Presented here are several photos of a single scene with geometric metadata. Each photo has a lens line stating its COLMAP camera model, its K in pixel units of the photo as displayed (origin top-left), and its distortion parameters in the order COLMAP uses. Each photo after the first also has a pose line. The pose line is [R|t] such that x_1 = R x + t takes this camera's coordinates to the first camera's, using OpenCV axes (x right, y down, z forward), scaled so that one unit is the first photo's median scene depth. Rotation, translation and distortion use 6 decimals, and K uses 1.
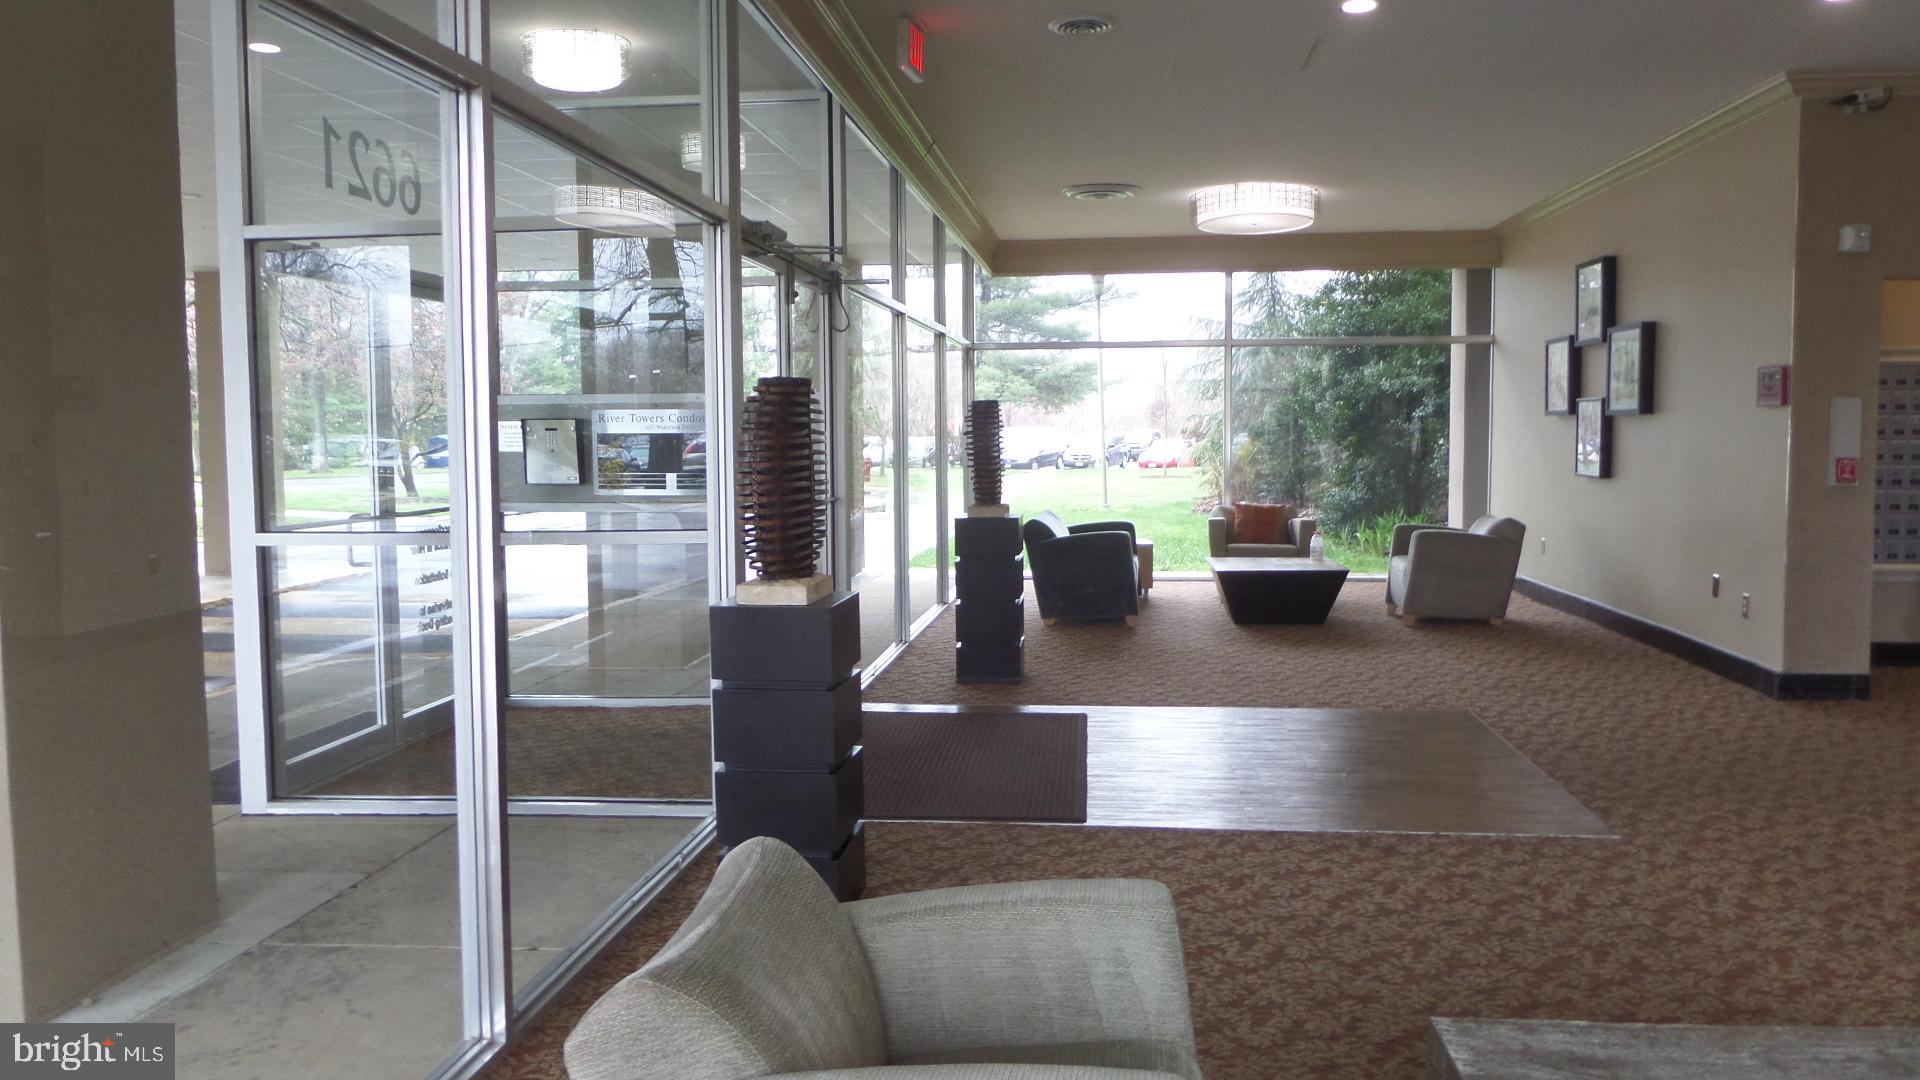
lens RADIAL K [[1398.4, 0, 954.2], [0, 1398.4, 536.5], [0, 0, 1]] dist [-0.024845, 0.001994]
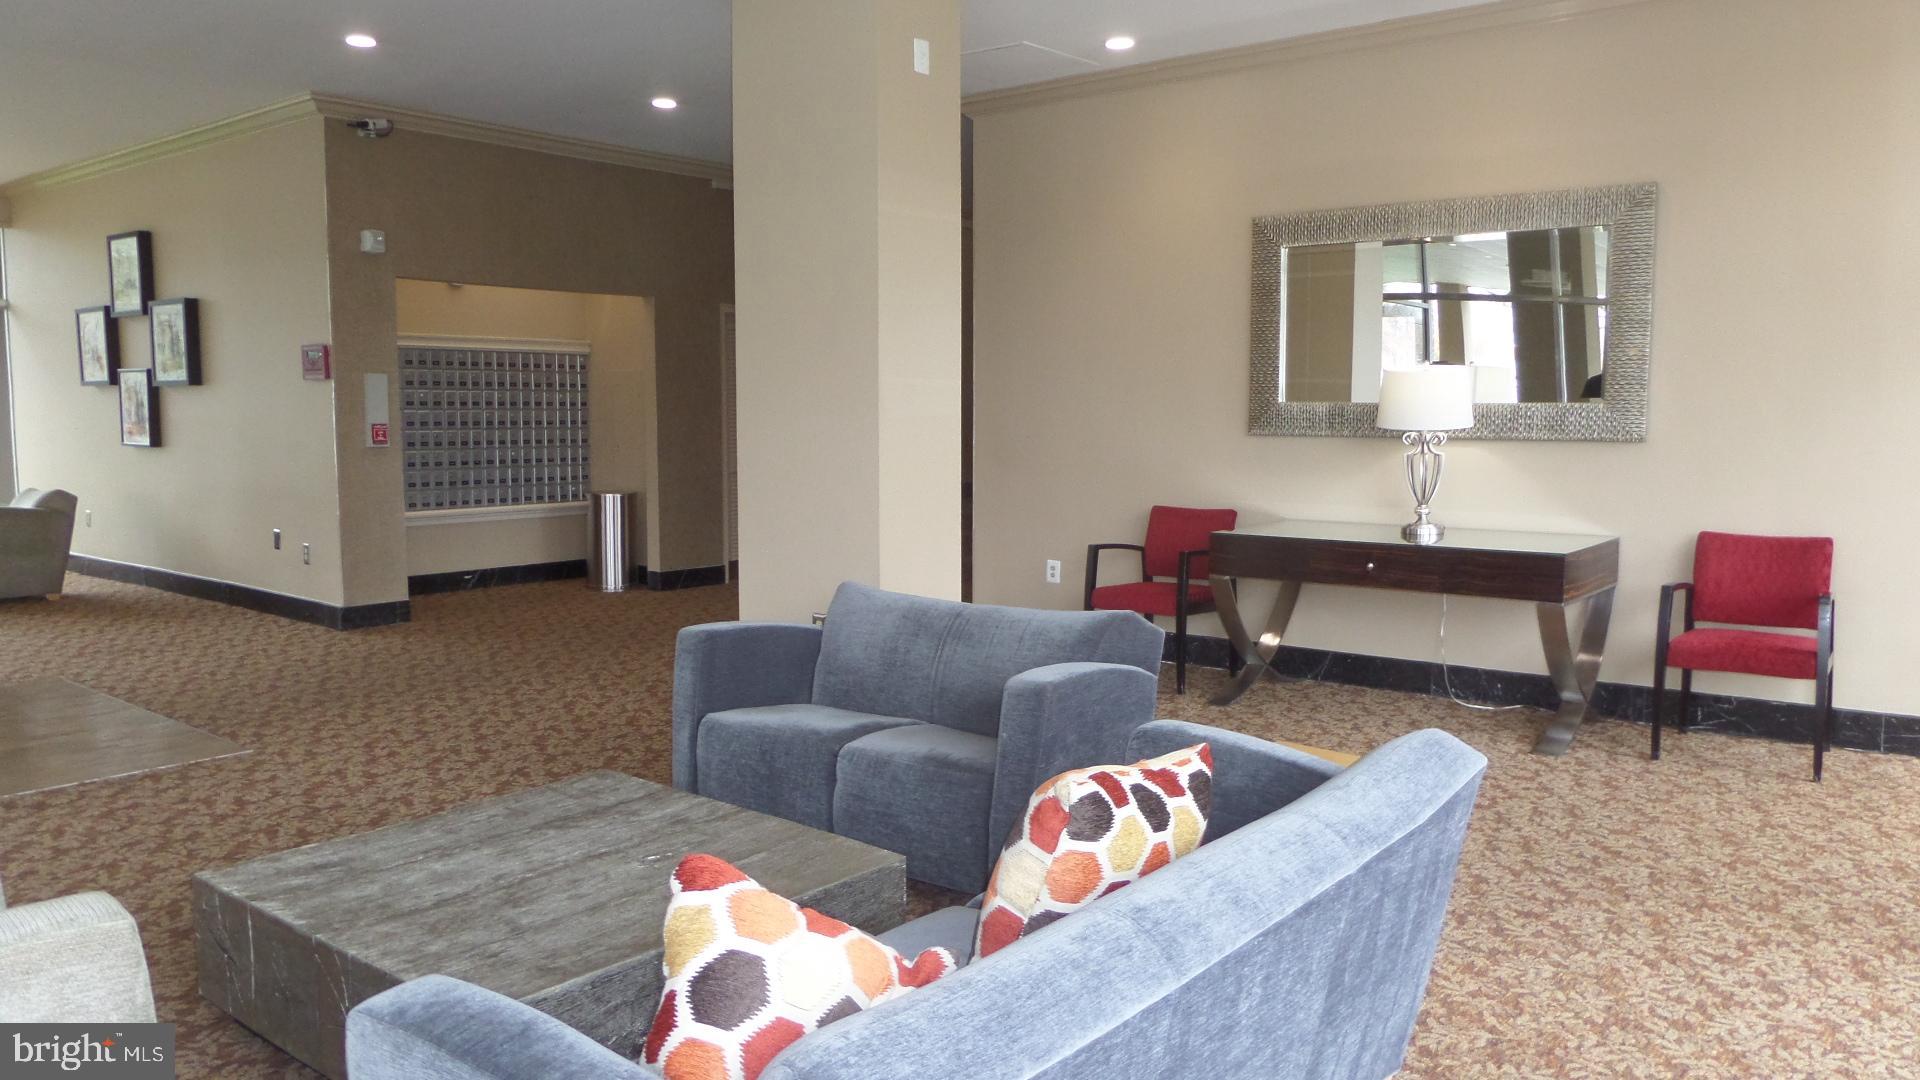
lens RADIAL K [[1398.4, 0, 958.3], [0, 1398.4, 541.4], [0, 0, 1]] dist [-0.024845, 0.001994]
pose [[0.542336, -0.072767, 0.837005, -0.105748], [0.054376, 0.997194, 0.051461, 0.010344], [-0.838401, 0.017604, 0.544770, -0.083868]]
